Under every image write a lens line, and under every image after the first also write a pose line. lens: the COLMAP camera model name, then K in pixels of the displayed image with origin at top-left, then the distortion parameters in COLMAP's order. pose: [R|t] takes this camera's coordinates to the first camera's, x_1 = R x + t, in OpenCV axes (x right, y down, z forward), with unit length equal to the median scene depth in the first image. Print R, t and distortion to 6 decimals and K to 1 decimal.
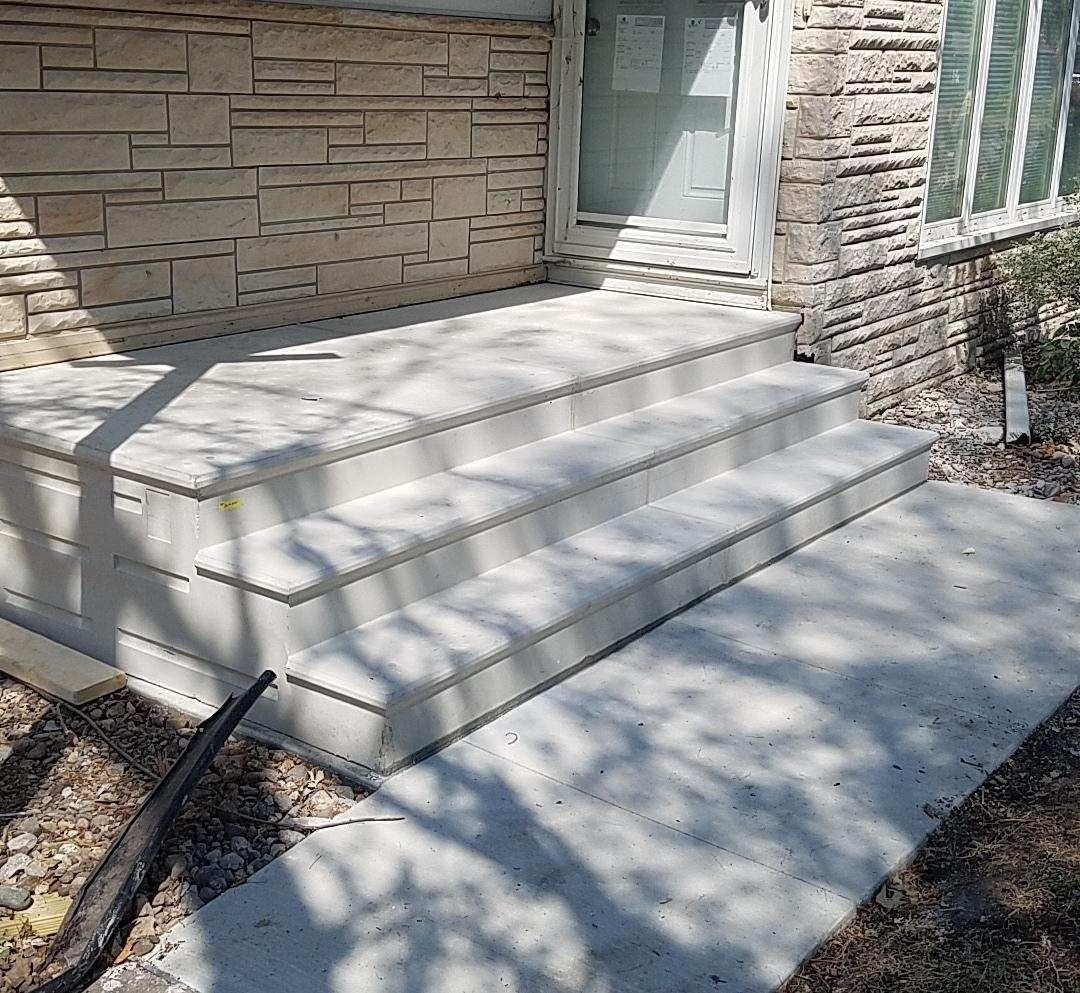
lens RADIAL K [[1458.8, 0, 501.2], [0, 1458.8, 494.5], [0, 0, 1]] dist [0.203556, -0.390001]
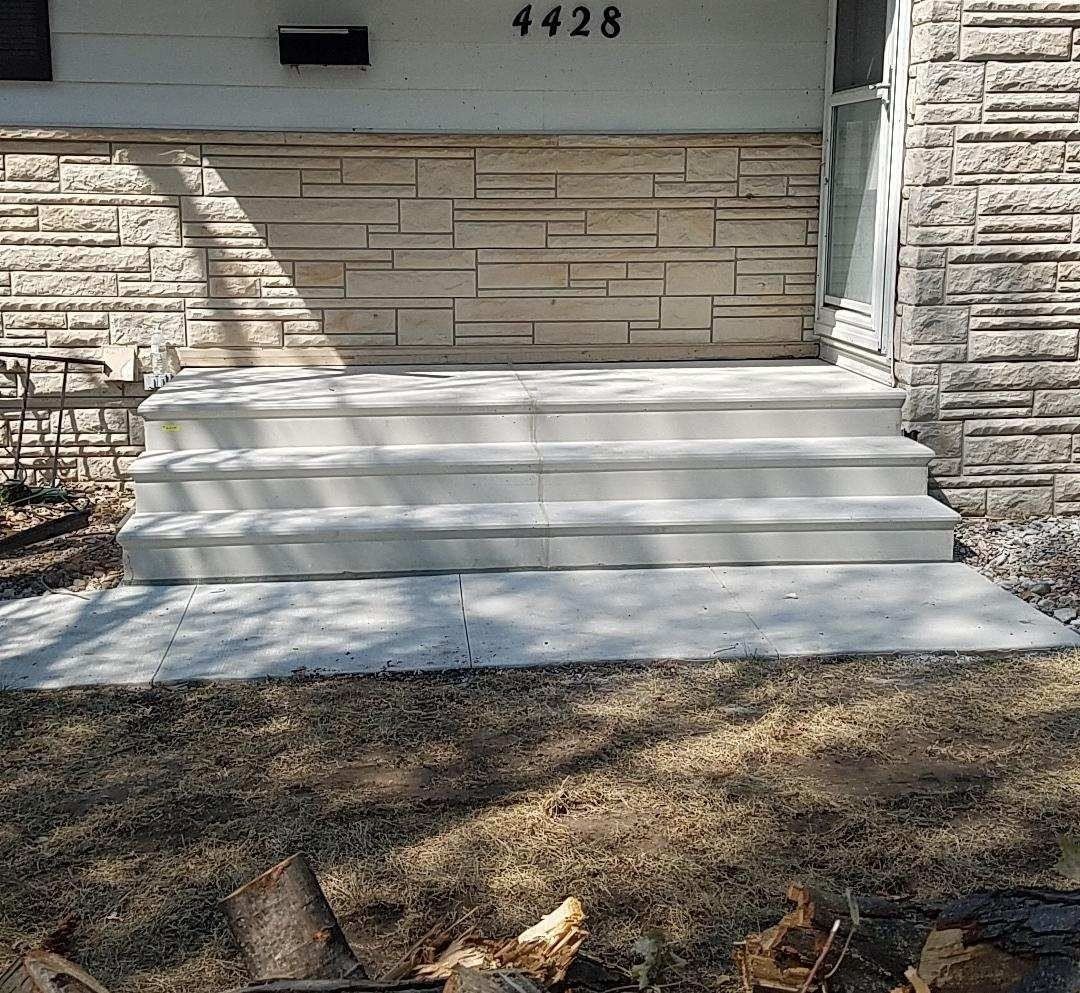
lens RADIAL K [[1458.8, 0, 501.2], [0, 1458.8, 494.5], [0, 0, 1]] dist [0.203556, -0.390001]
pose [[0.652891, 0.125861, -0.746922, 0.833401], [-0.192663, 0.981260, -0.003061, 0.007696], [0.732539, 0.145902, 0.664905, 0.107483]]
